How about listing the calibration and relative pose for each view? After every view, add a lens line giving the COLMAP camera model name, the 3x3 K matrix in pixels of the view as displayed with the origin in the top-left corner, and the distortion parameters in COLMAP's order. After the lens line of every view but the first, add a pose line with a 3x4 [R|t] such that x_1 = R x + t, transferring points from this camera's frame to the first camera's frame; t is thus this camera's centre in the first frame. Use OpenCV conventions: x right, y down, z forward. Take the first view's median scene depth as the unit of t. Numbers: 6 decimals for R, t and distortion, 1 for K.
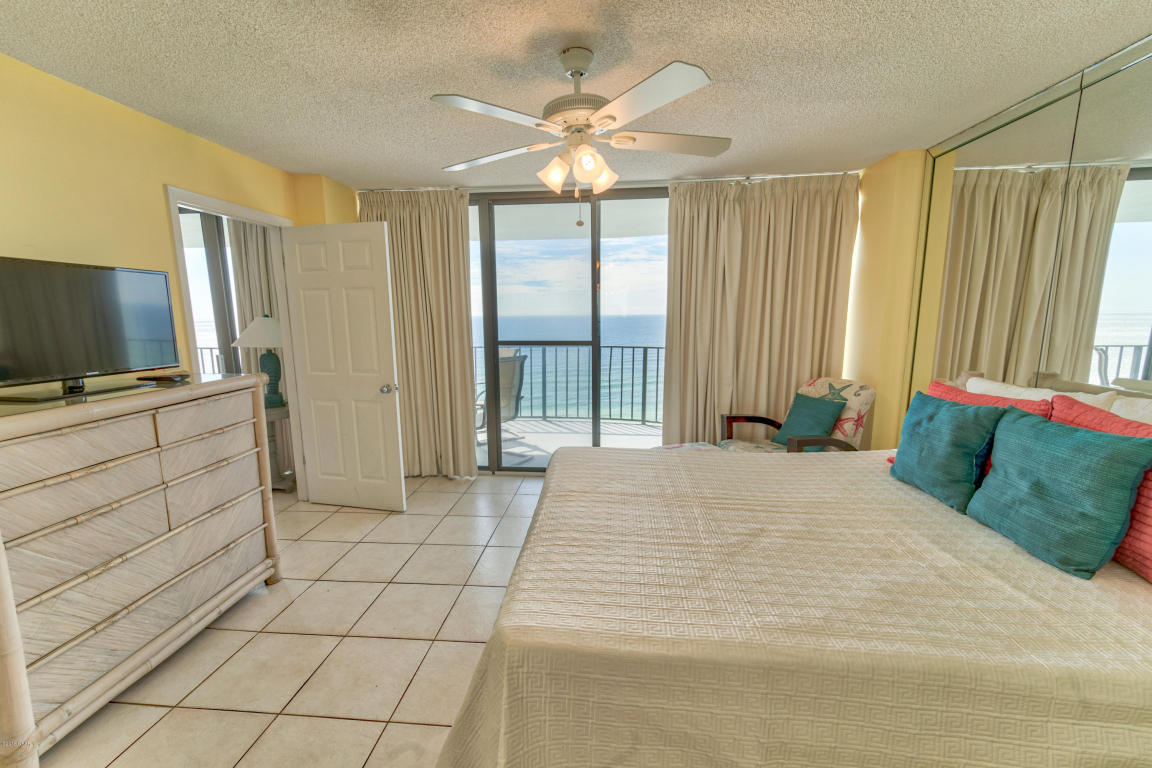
lens RADIAL K [[464.7, 0, 569.6], [0, 464.7, 389.4], [0, 0, 1]] dist [-0.002242, 0.000620]
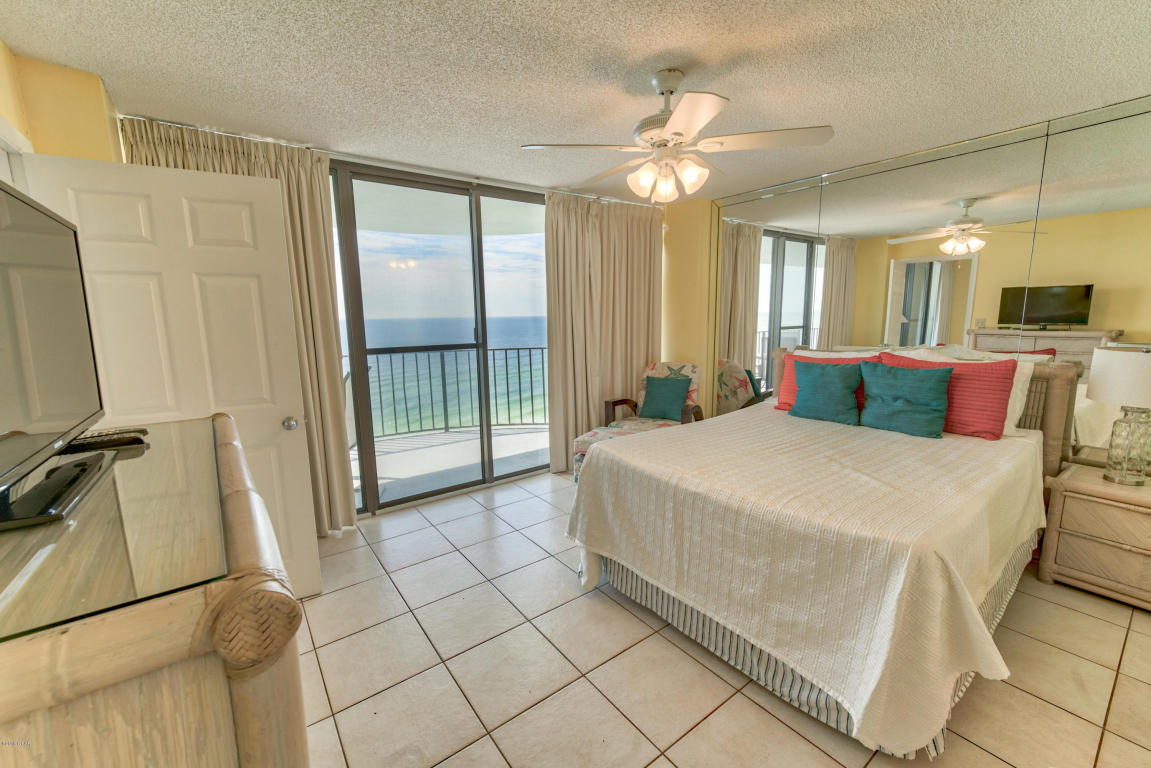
lens RADIAL K [[464.3, 0, 581.4], [0, 464.3, 389.8], [0, 0, 1]] dist [-0.002242, 0.000620]
pose [[0.740064, -0.111634, 0.663206, -0.472204], [0.117604, 0.992414, 0.035815, -0.021598], [-0.662174, 0.051490, 0.747579, 0.174911]]
